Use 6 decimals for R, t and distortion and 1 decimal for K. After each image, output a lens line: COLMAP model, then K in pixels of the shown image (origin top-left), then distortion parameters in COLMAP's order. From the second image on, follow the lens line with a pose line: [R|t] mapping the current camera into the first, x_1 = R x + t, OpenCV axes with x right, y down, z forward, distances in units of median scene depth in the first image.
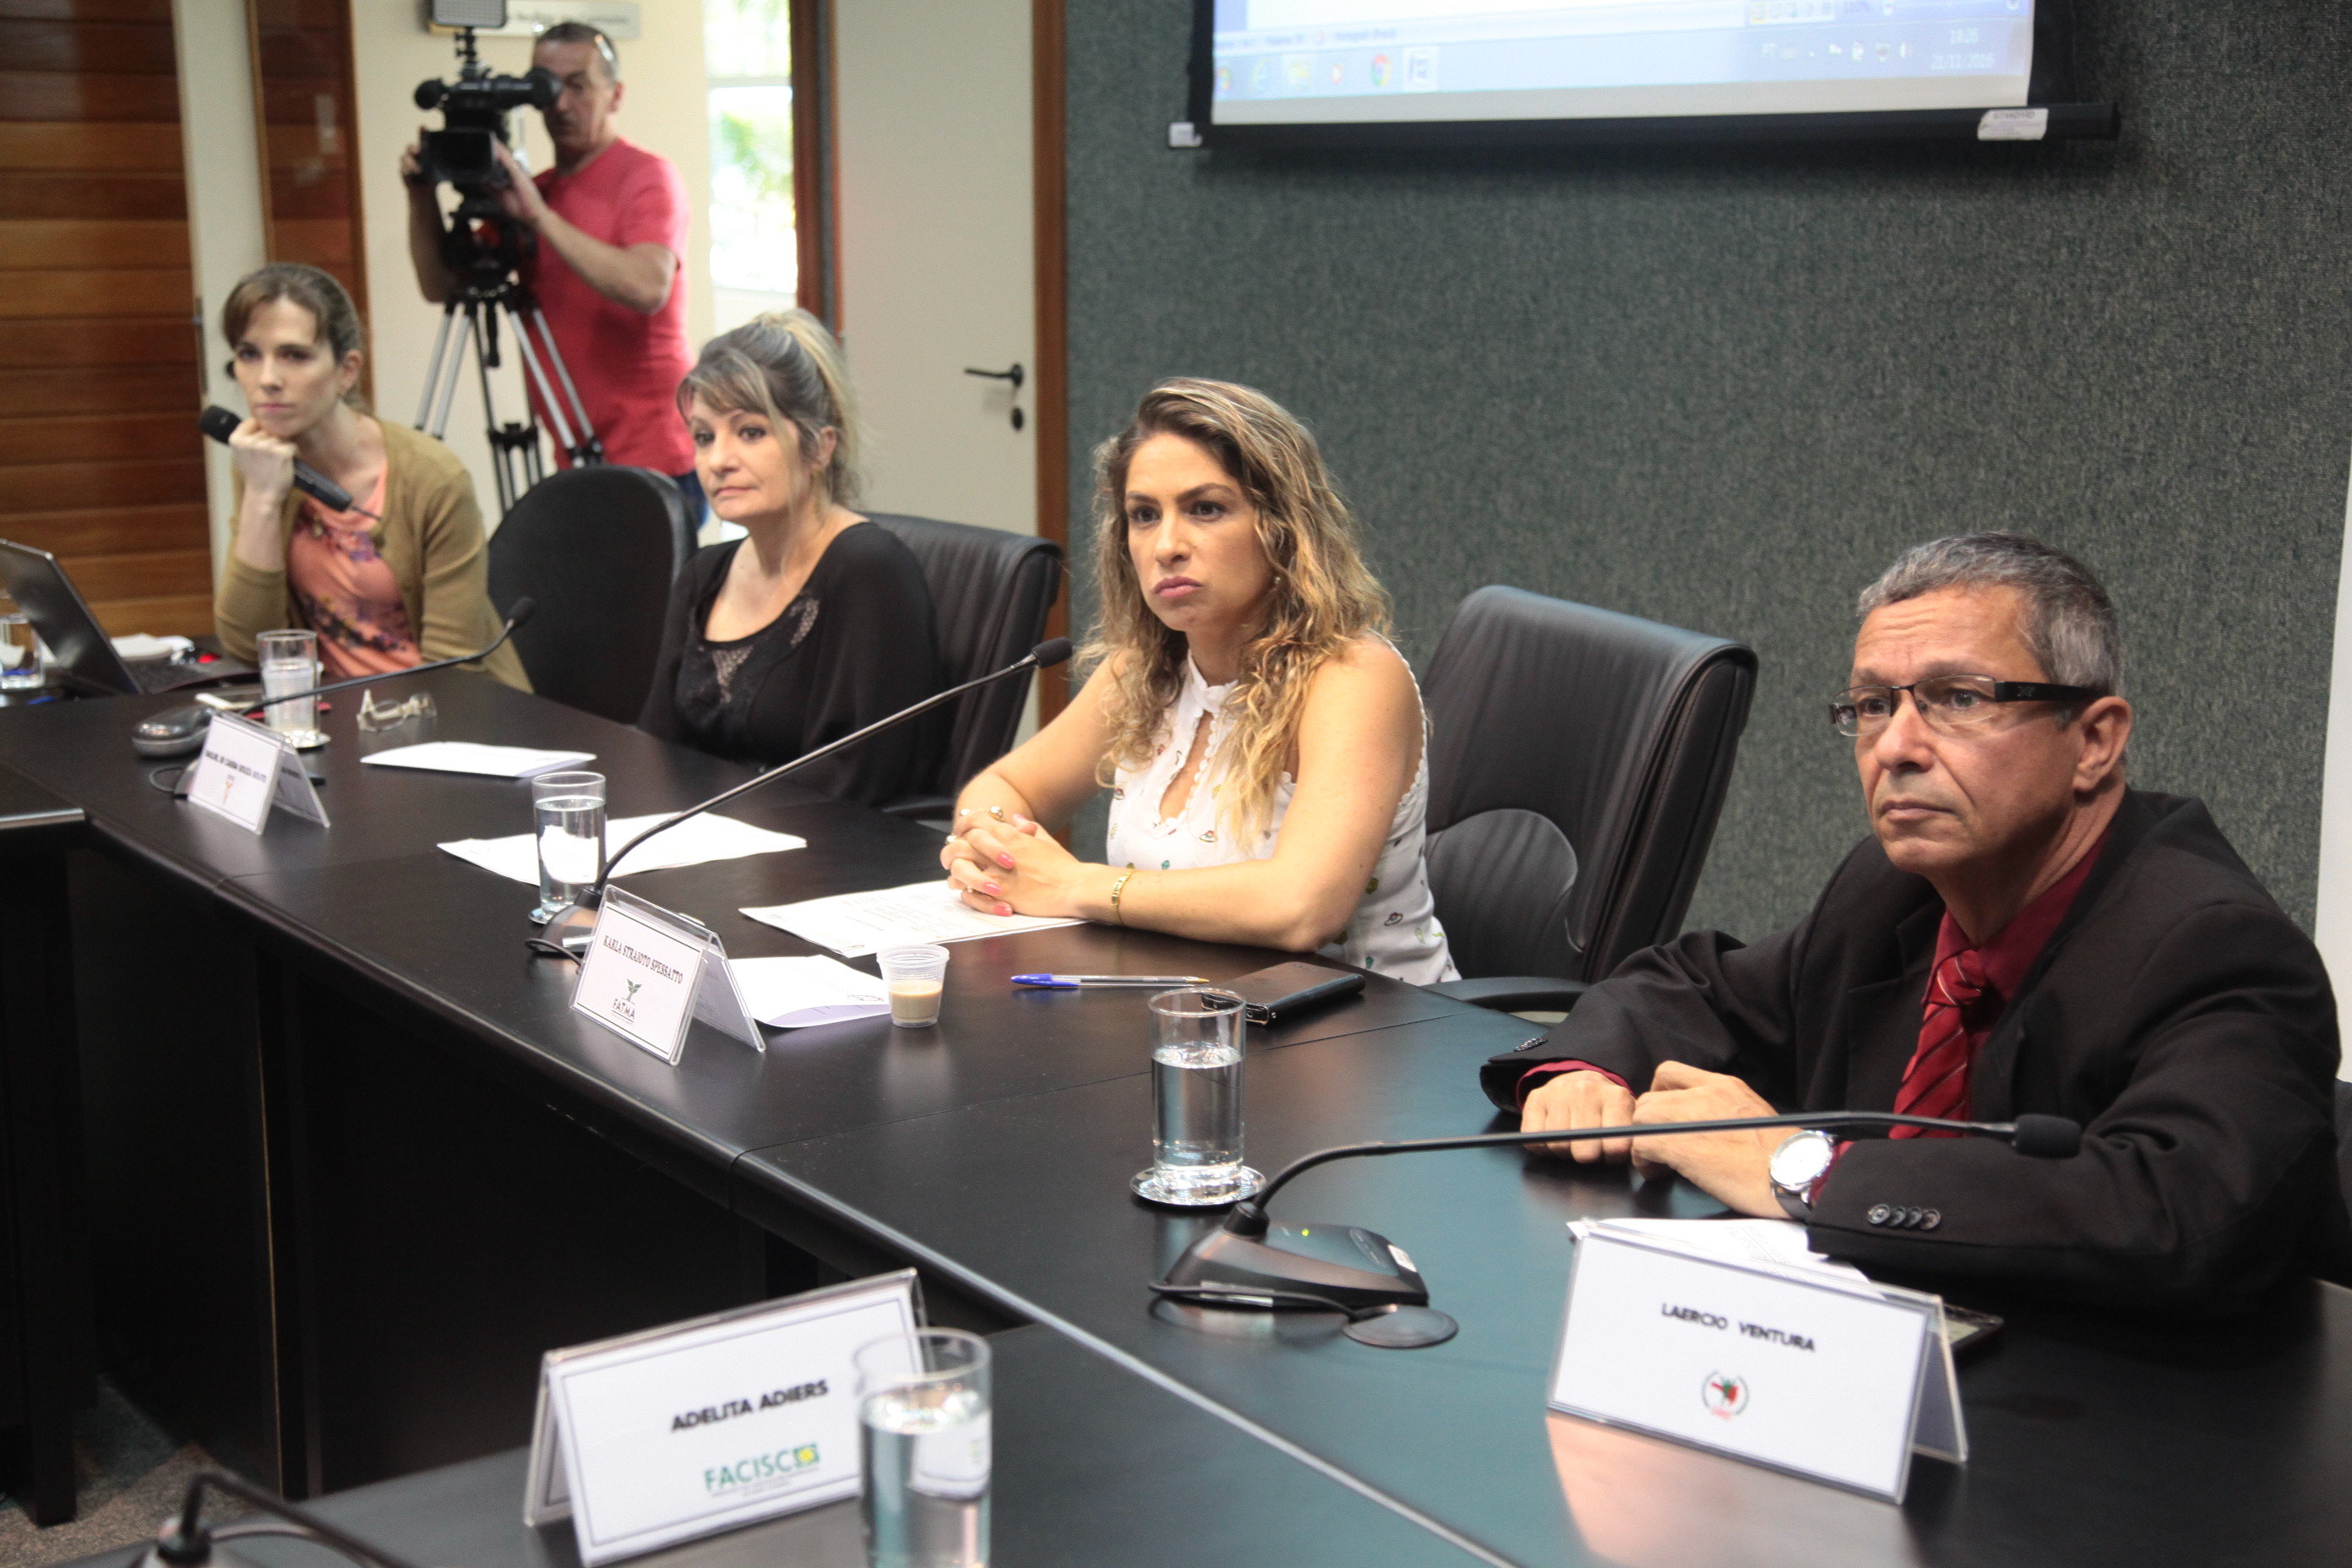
lens RADIAL K [[3333.5, 0, 1176.0], [0, 3333.5, 784.0], [0, 0, 1]] dist [0.159366, 0.016927]
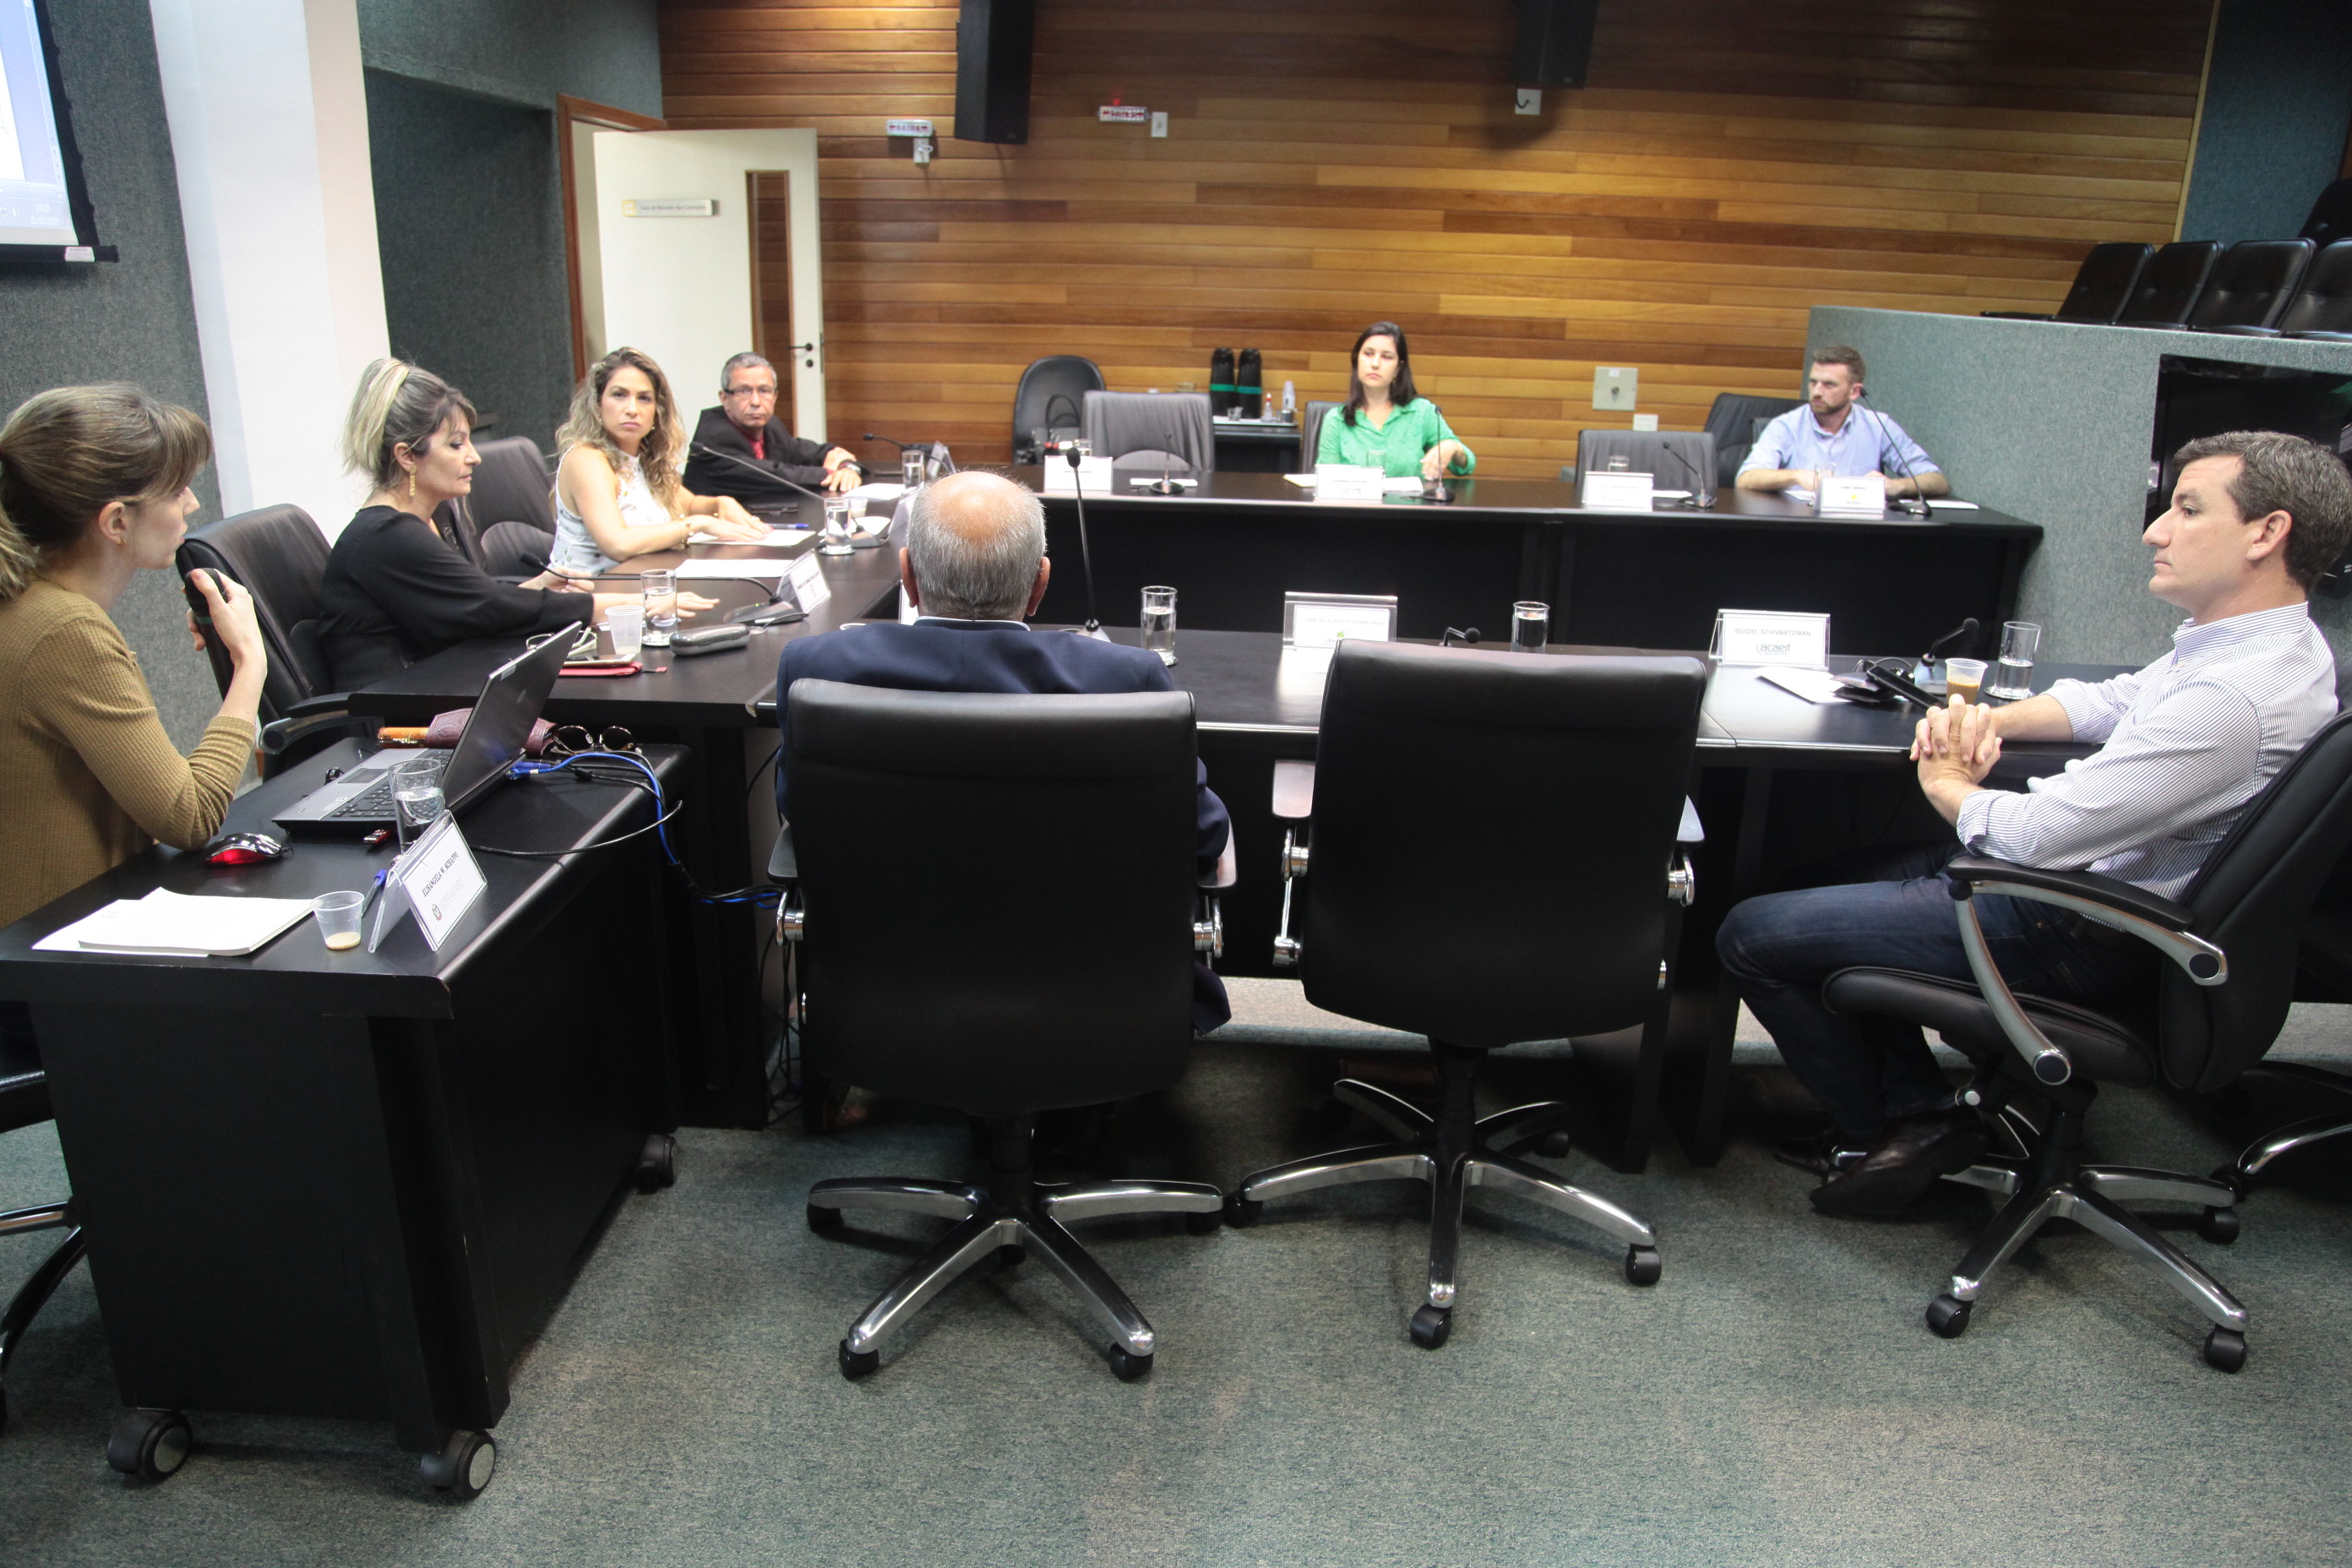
lens RADIAL K [[1619.4, 0, 1181.6], [0, 1619.4, 789.5], [0, 0, 1]] dist [-0.124273, 0.068111]
pose [[-0.811734, -0.196169, 0.550096, -0.809574], [0.087250, 0.890599, 0.446343, -0.240499], [-0.577473, 0.410307, -0.705813, 1.285044]]
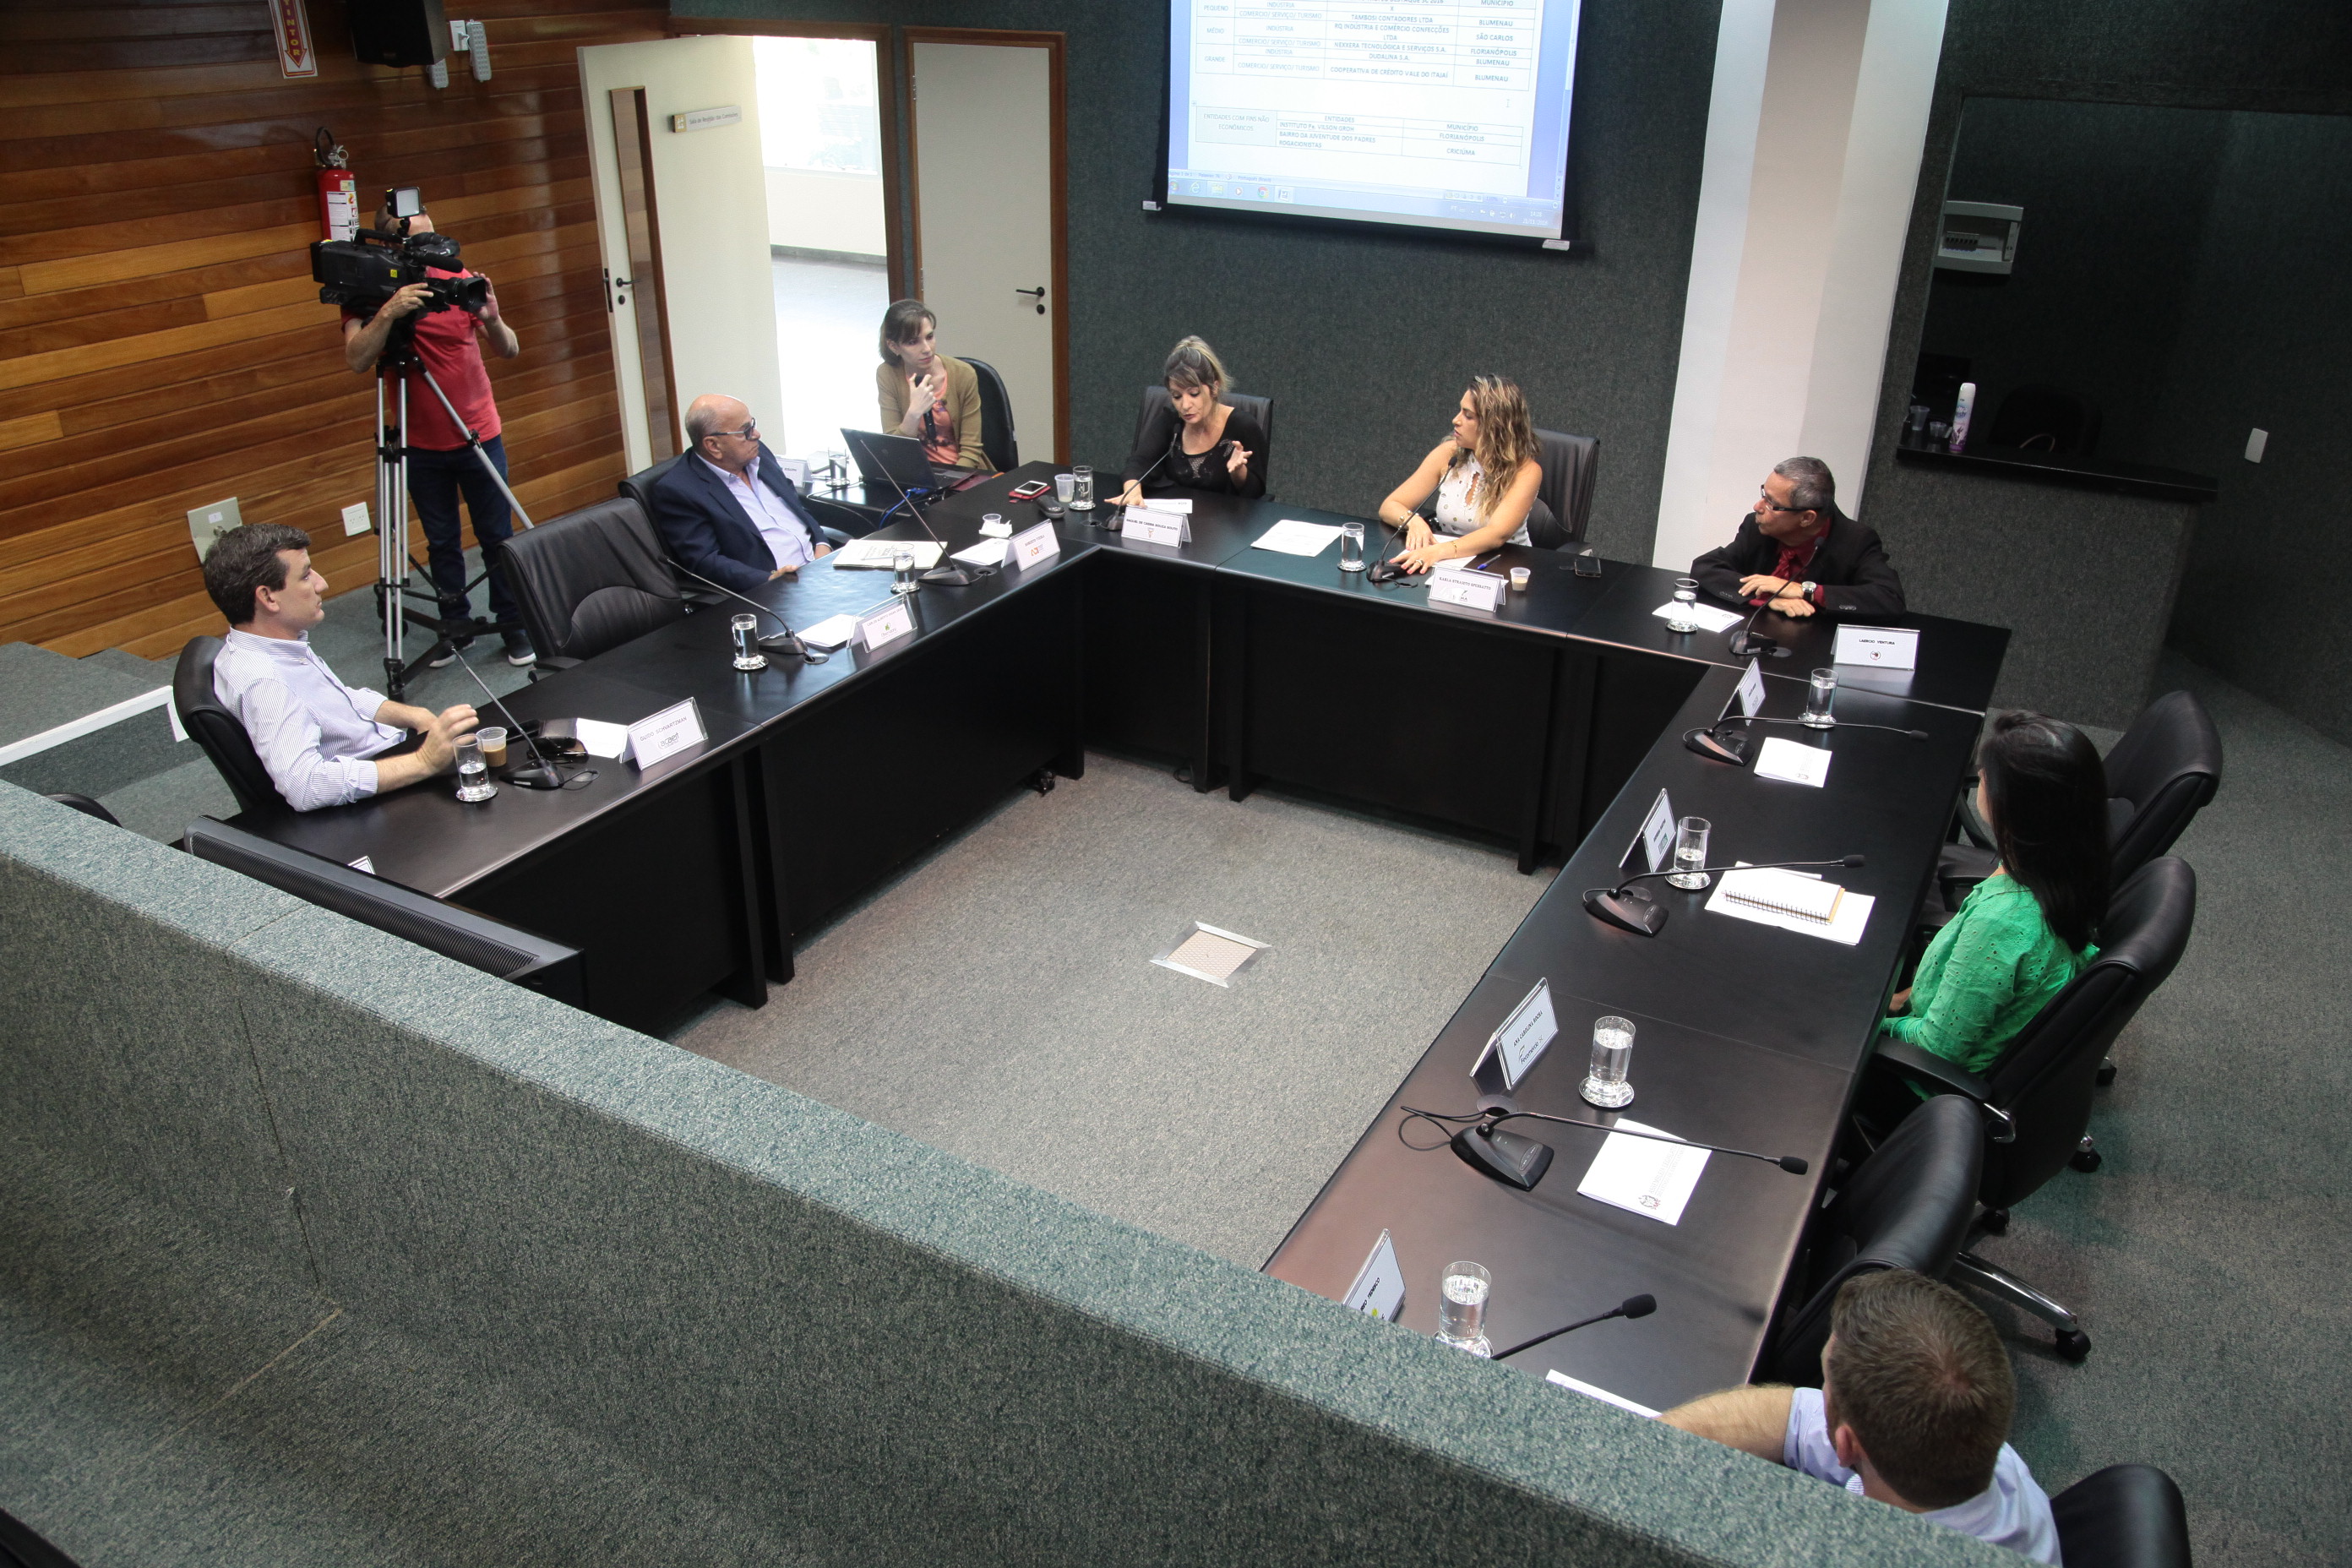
lens RADIAL K [[1756.1, 0, 1185.0], [0, 1756.1, 769.8], [0, 0, 1]] dist [-0.091759, 0.076462]
pose [[0.889050, -0.188802, 0.417066, -0.760986], [0.073378, 0.957990, 0.277255, -0.182202], [-0.451891, -0.215891, 0.865555, -0.327910]]
